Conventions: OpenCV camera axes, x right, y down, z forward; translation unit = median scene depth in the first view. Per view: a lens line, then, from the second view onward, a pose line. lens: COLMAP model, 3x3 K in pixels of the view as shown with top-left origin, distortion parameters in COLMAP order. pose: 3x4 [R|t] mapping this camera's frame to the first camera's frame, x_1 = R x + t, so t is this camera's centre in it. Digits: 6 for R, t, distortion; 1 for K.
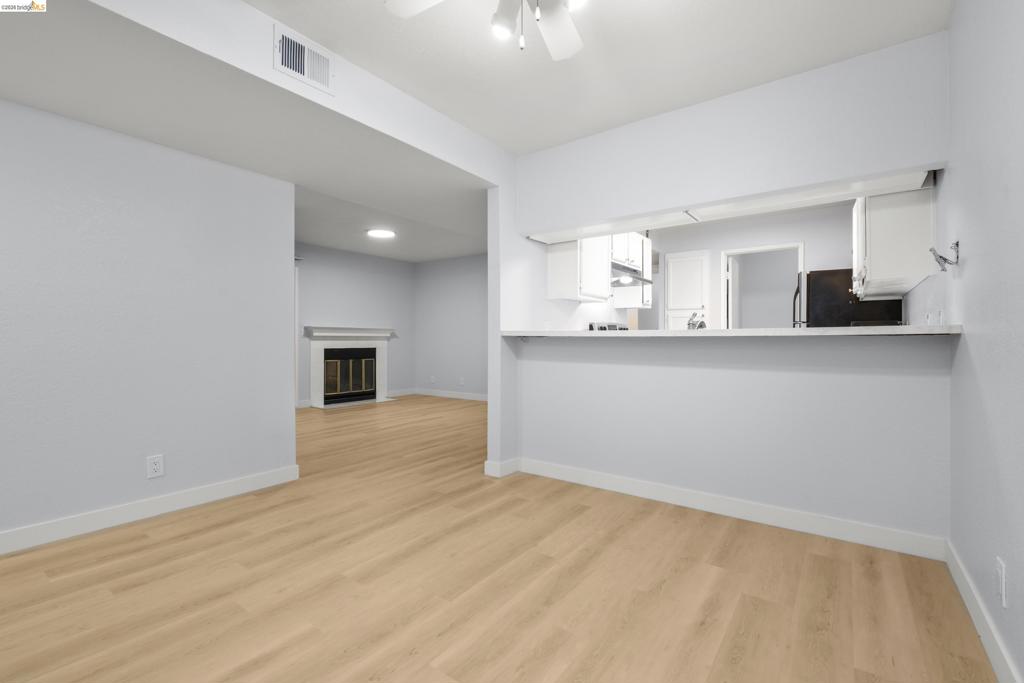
lens RADIAL K [[453.1, 0, 512.6], [0, 453.1, 339.3], [0, 0, 1]] dist [-0.000930, -0.000148]
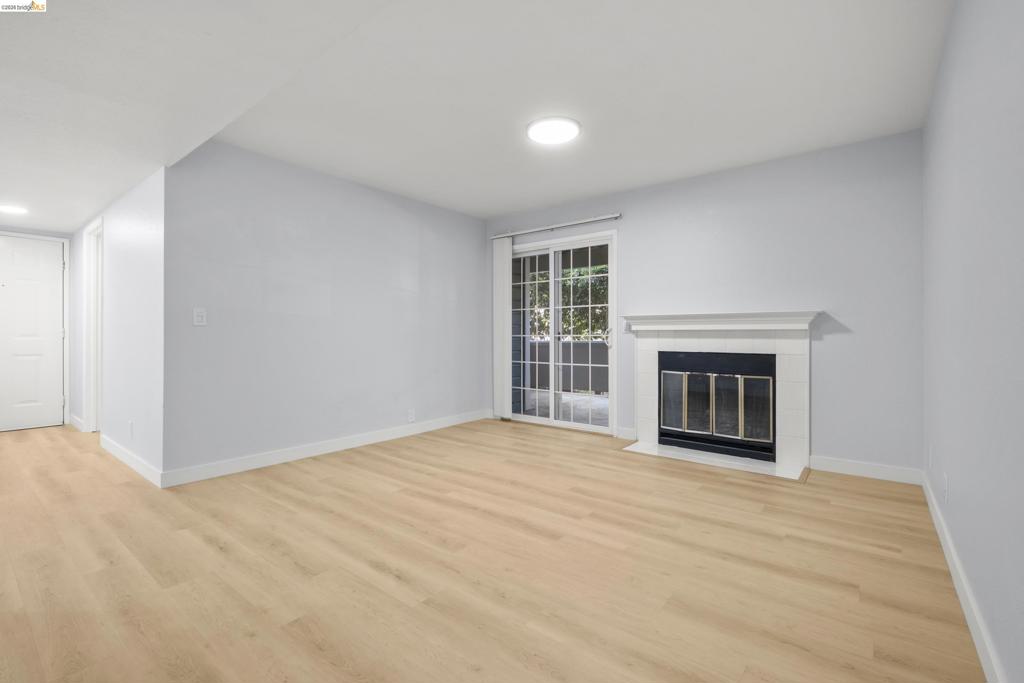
lens RADIAL K [[453.1, 0, 512.7], [0, 453.1, 337.3], [0, 0, 1]] dist [-0.000930, -0.000148]
pose [[-0.033682, 0.002081, -0.999430, 0.185600], [-0.001993, 0.999996, 0.002149, 0.001270], [0.999431, 0.002064, -0.033678, 0.786937]]
